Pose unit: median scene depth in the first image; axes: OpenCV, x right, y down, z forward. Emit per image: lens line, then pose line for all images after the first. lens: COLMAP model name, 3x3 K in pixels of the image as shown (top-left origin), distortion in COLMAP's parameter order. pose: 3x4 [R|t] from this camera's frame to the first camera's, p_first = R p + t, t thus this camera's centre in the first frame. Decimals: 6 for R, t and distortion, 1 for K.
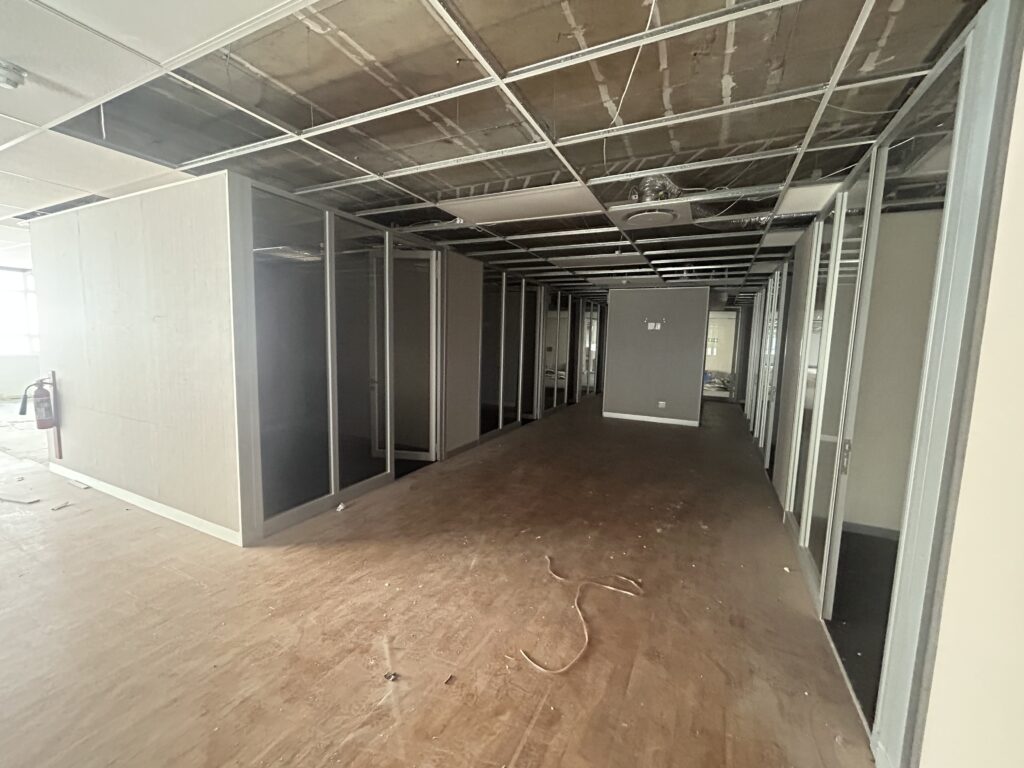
lens RADIAL K [[412.5, 0, 509.7], [0, 412.5, 381.5], [0, 0, 1]] dist [-0.000118, -0.000278]
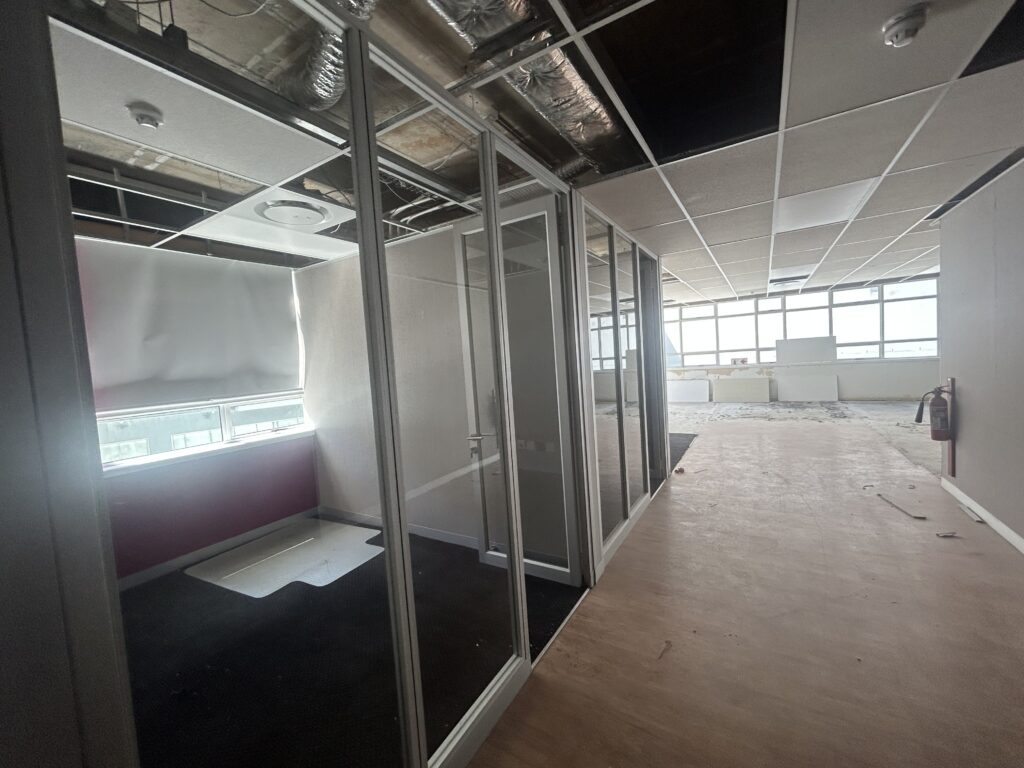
lens RADIAL K [[412.5, 0, 510.2], [0, 412.5, 379.4], [0, 0, 1]] dist [-0.000118, -0.000278]
pose [[-0.098789, 0.034203, -0.994520, -0.123501], [-0.040186, 0.998457, 0.038330, -0.018658], [0.994297, 0.043752, -0.097262, 0.132827]]
